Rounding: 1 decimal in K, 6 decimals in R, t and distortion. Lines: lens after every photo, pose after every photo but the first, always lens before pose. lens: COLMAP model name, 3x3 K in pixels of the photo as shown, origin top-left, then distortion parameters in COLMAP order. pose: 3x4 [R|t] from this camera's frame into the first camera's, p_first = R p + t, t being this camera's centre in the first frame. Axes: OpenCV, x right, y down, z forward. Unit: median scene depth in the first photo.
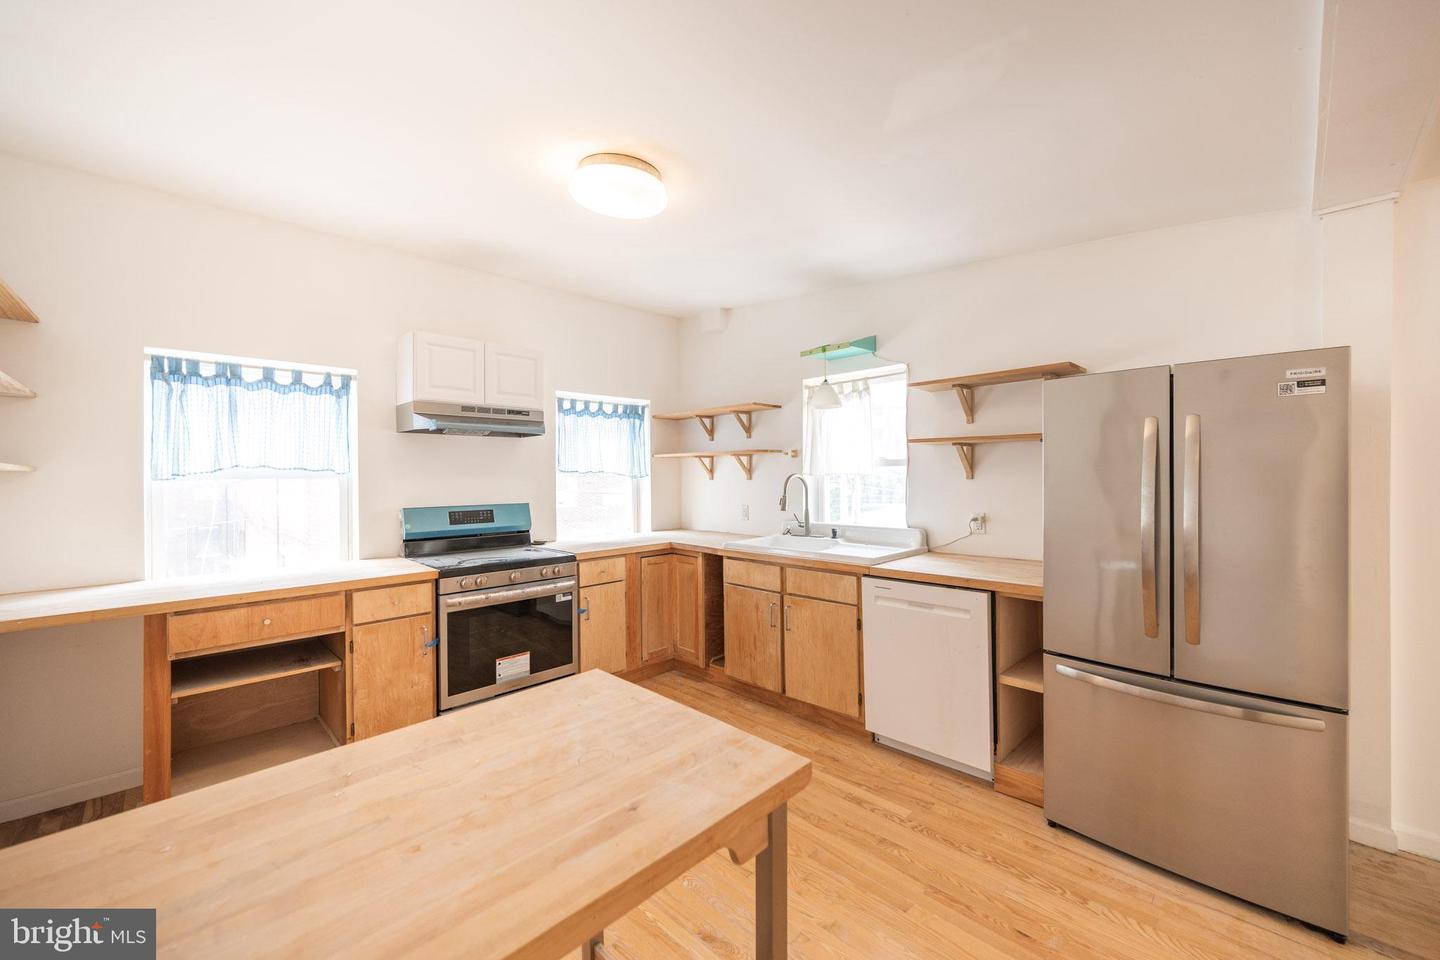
lens RADIAL K [[559.9, 0, 665.0], [0, 559.9, 478.9], [0, 0, 1]] dist [-0.001202, 0.000038]
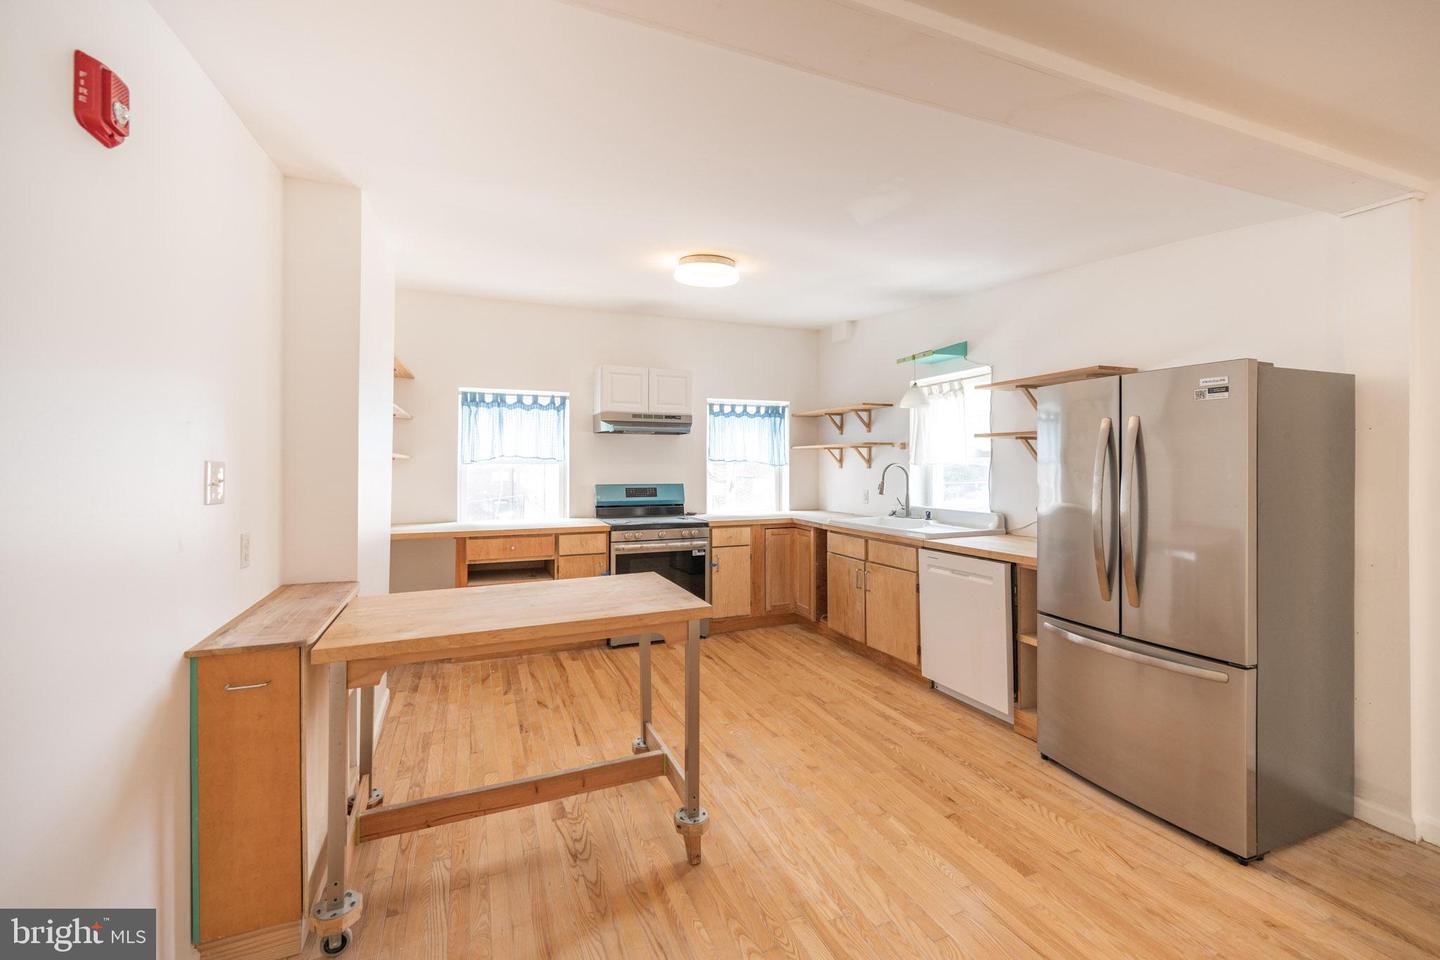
lens RADIAL K [[553.5, 0, 674.0], [0, 553.5, 464.0], [0, 0, 1]] dist [0.000545, -0.000186]
pose [[0.926473, 0.008090, -0.376274, 0.277623], [-0.010601, 0.999933, -0.004601, 0.002535], [0.376212, 0.008252, 0.926497, -0.280179]]
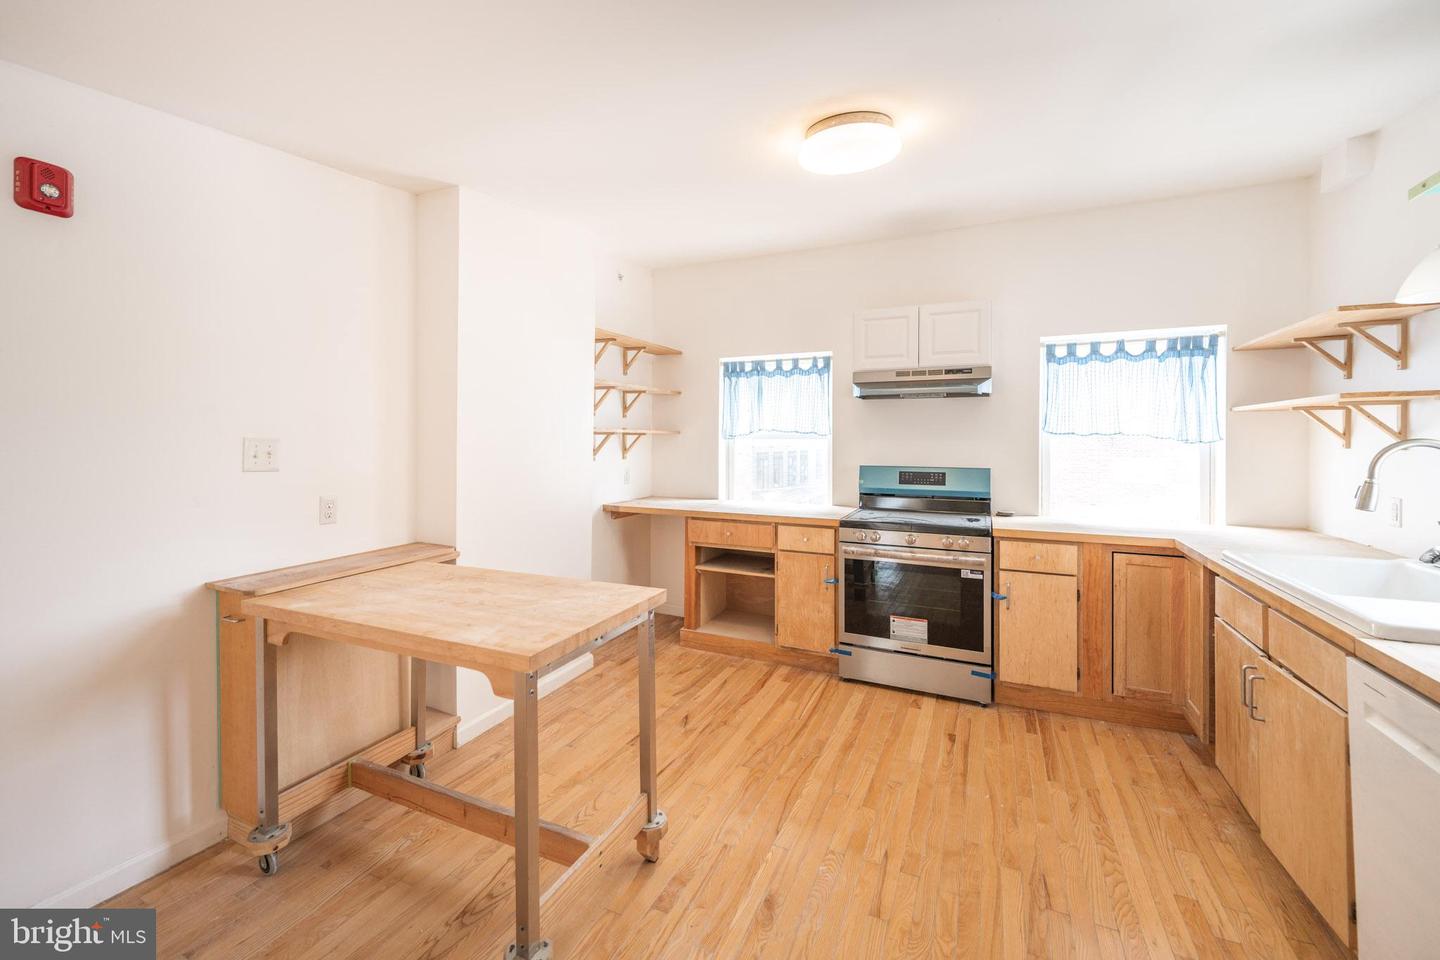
lens RADIAL K [[580.3, 0, 720.1], [0, 580.3, 438.7], [0, 0, 1]] dist [-0.001267, -0.000478]
pose [[0.385340, 0.009367, -0.922727, 0.536588], [-0.010598, 0.999927, 0.005725, -0.006698], [0.922714, 0.007573, 0.385411, 0.279527]]
